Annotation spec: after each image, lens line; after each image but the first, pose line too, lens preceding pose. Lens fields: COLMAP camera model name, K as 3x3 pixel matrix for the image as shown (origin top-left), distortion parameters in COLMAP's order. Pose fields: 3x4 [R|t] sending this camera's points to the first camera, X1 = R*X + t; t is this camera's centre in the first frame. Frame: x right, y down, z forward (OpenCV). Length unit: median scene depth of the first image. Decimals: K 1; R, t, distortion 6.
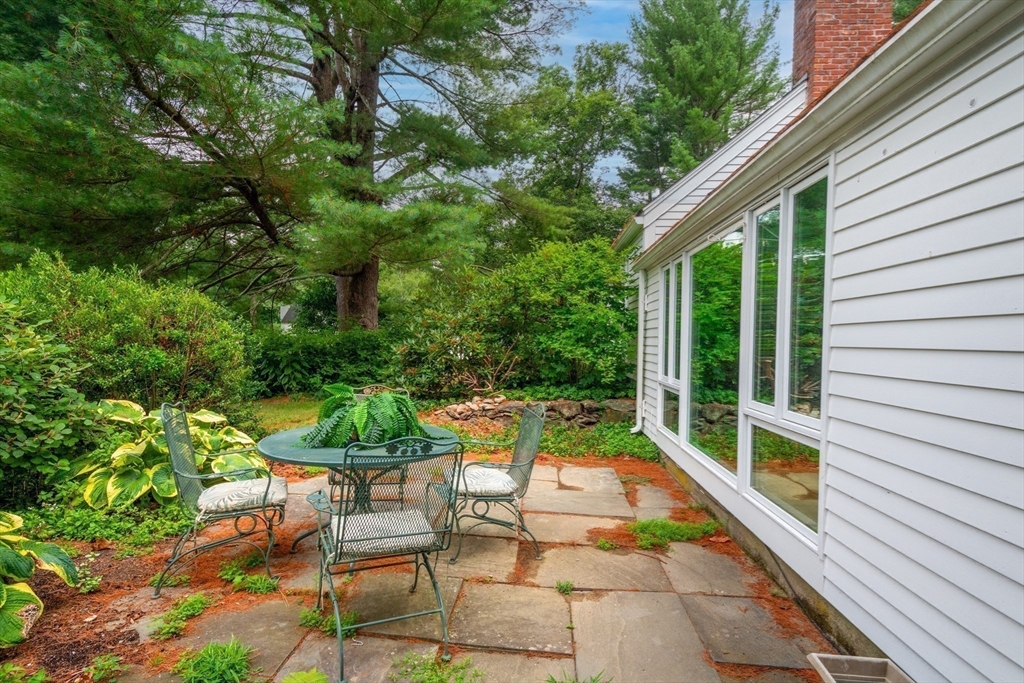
lens RADIAL K [[461.1, 0, 512.2], [0, 461.1, 347.1], [0, 0, 1]] dist [0.015521, -0.000543]
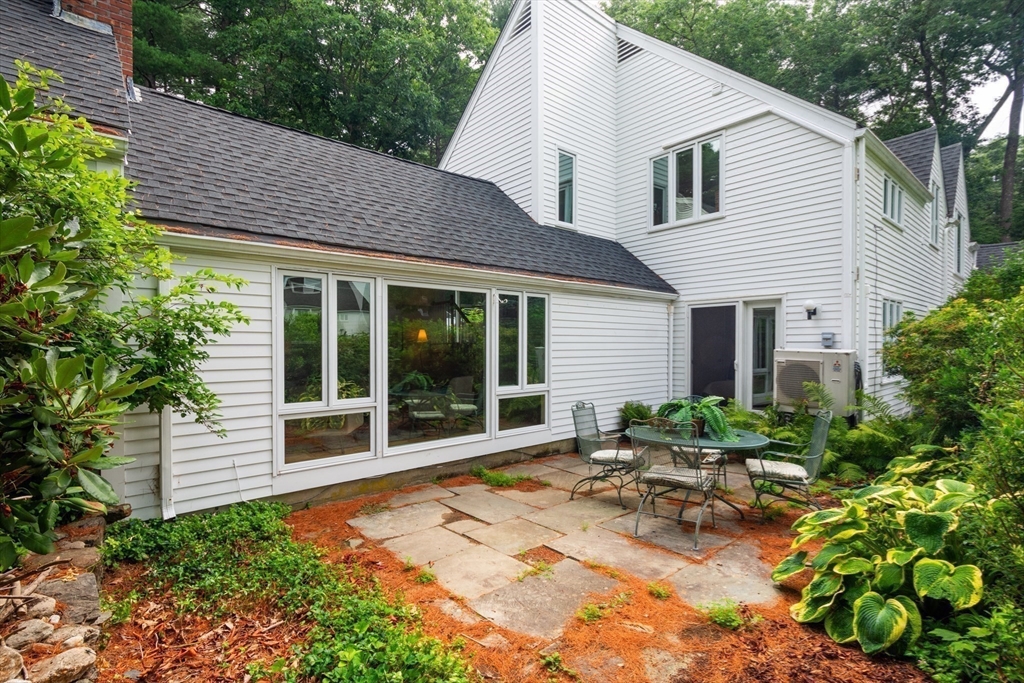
lens RADIAL K [[461.1, 0, 512.2], [0, 461.1, 347.1], [0, 0, 1]] dist [0.015521, -0.000543]
pose [[-0.691238, -0.007695, 0.722586, -0.894396], [-0.005353, 0.999970, 0.005528, -0.064647], [-0.722607, -0.000047, -0.691259, 2.212404]]
